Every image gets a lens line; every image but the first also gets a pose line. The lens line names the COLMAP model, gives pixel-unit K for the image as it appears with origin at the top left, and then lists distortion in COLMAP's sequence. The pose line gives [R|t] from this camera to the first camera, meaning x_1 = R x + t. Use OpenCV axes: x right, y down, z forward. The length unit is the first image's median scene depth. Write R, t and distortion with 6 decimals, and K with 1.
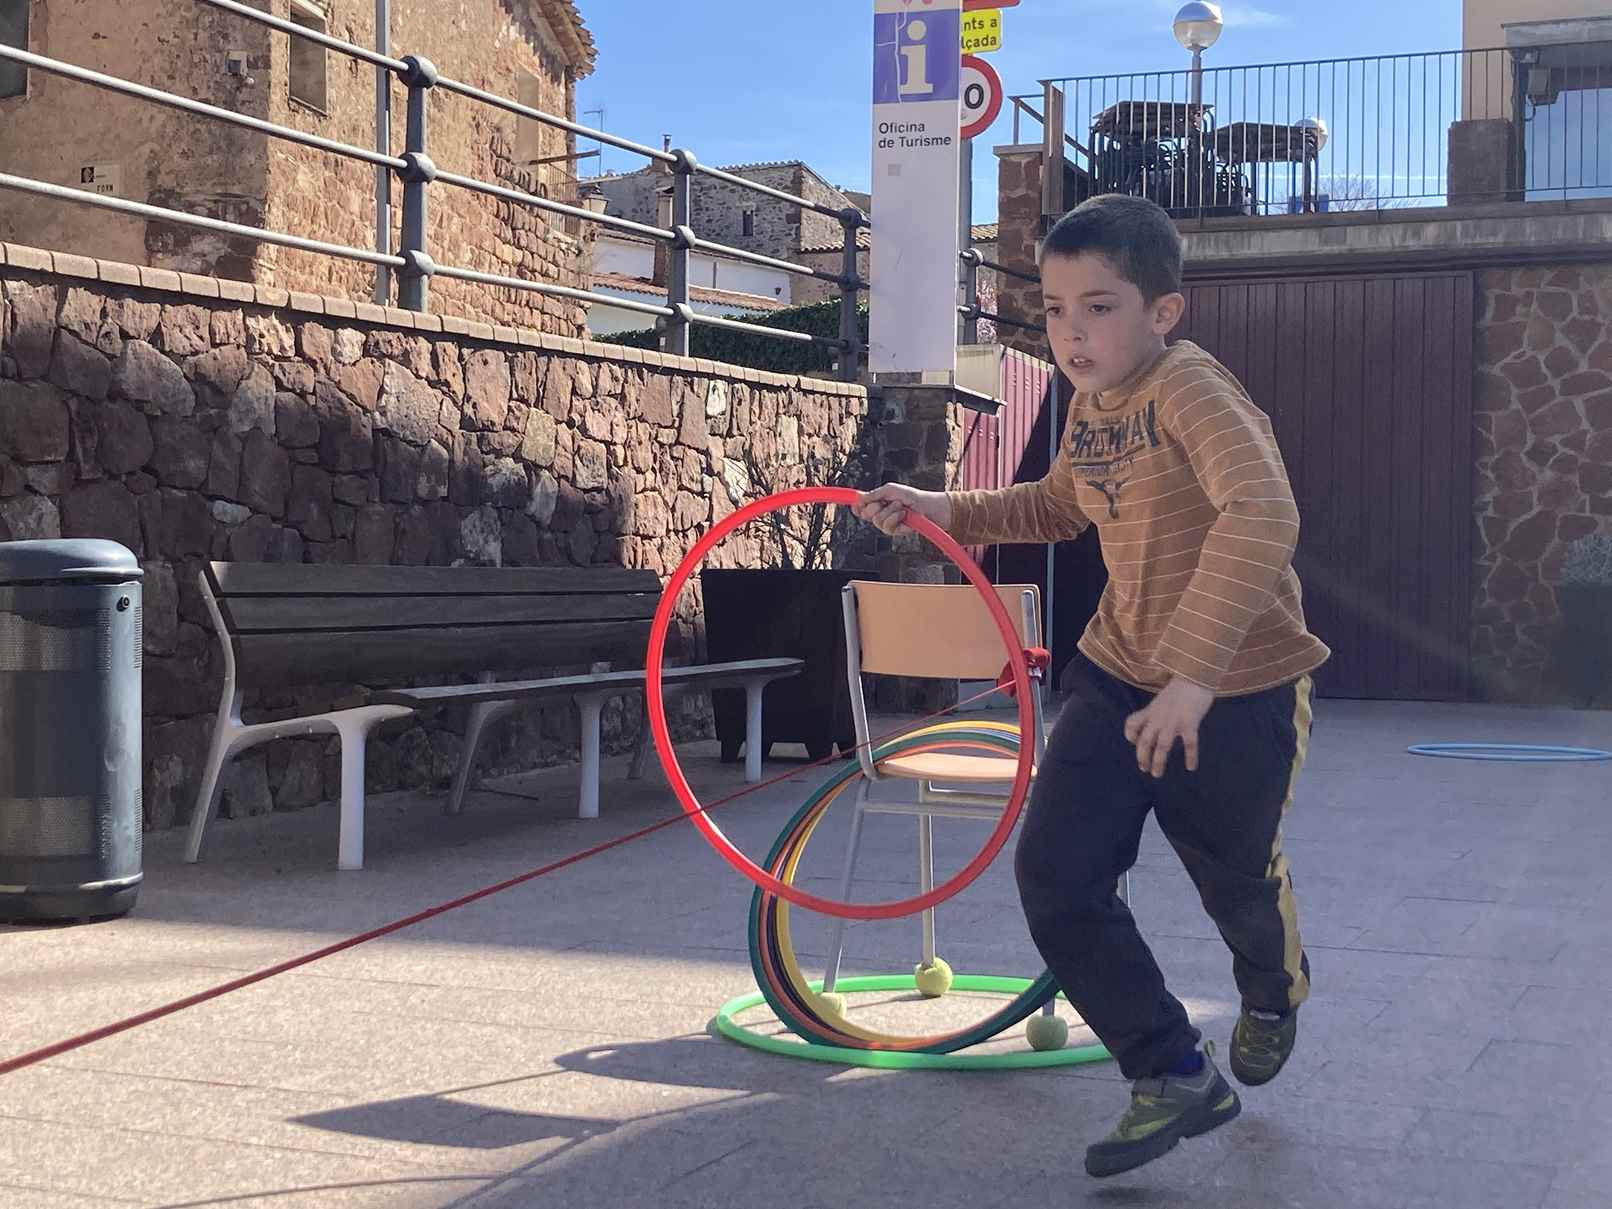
lens RADIAL K [[2496.9, 0, 840.3], [0, 2496.9, 601.4], [0, 0, 1]] dist [0.056358, 0.000000]
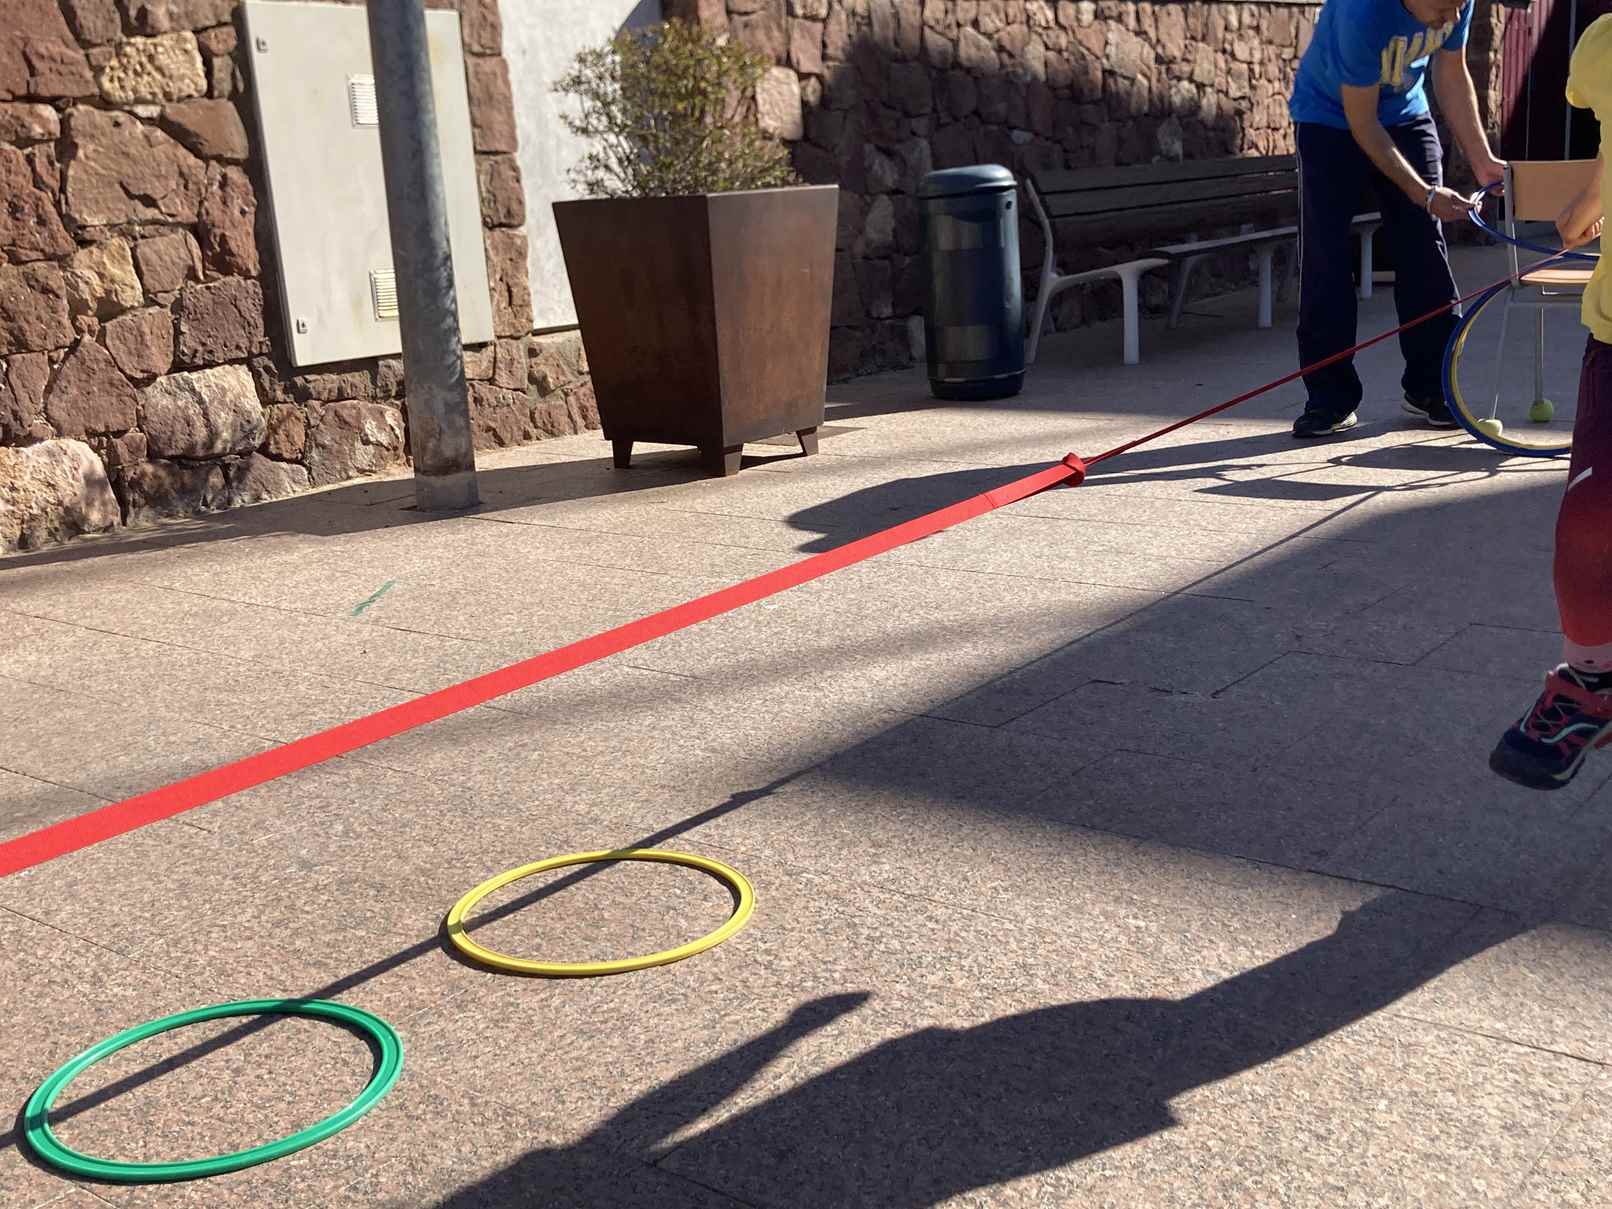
lens RADIAL K [[1796.2, 0, 854.3], [0, 1796.2, 592.2], [0, 0, 1]] dist [0.009896, 0.000000]
pose [[0.960489, -0.004394, -0.278283, -0.025597], [0.066583, 0.974468, 0.214425, -0.004673], [0.270236, -0.224482, 0.936259, -0.081562]]
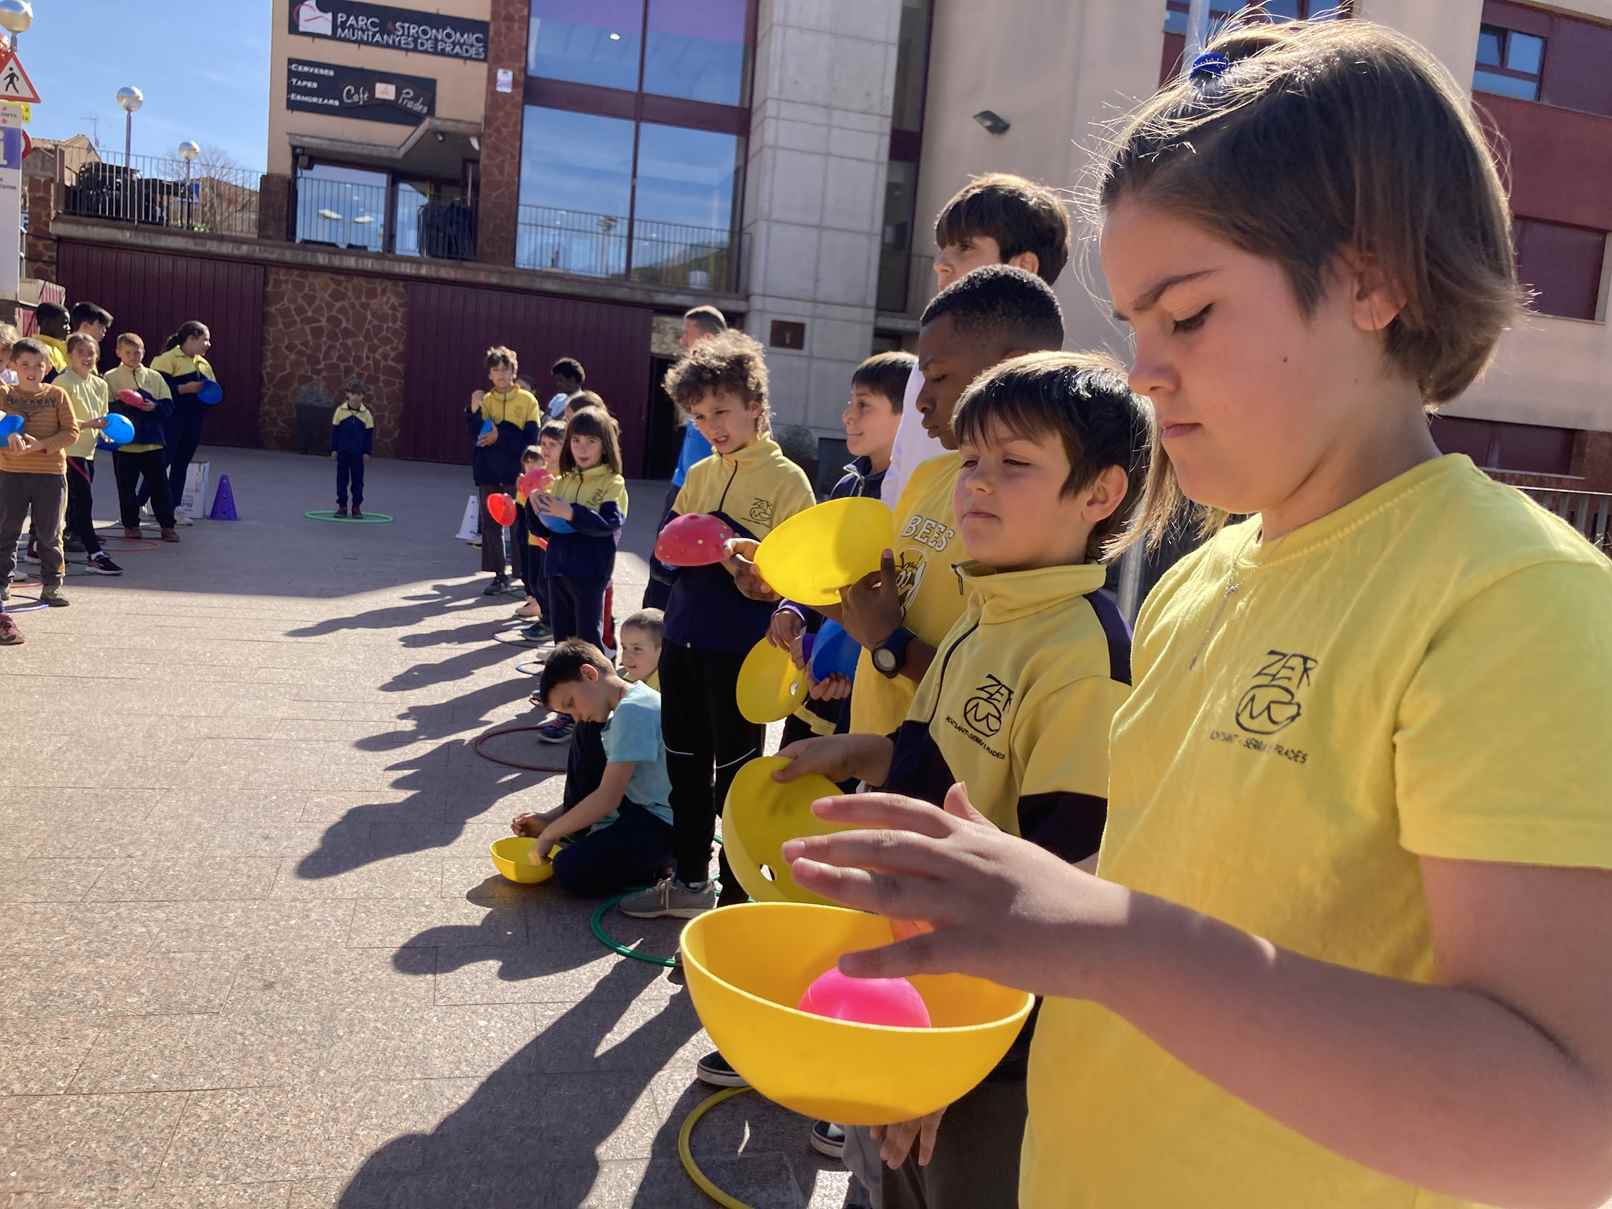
lens RADIAL K [[1315.4, 0, 796.9], [0, 1315.4, 571.4], [0, 0, 1]] dist [0.003600, 0.010831]
pose [[0.812900, -0.006592, 0.582366, -0.142597], [-0.071540, 0.991233, 0.111079, -0.043877], [-0.577993, -0.131959, 0.805302, -0.728134]]
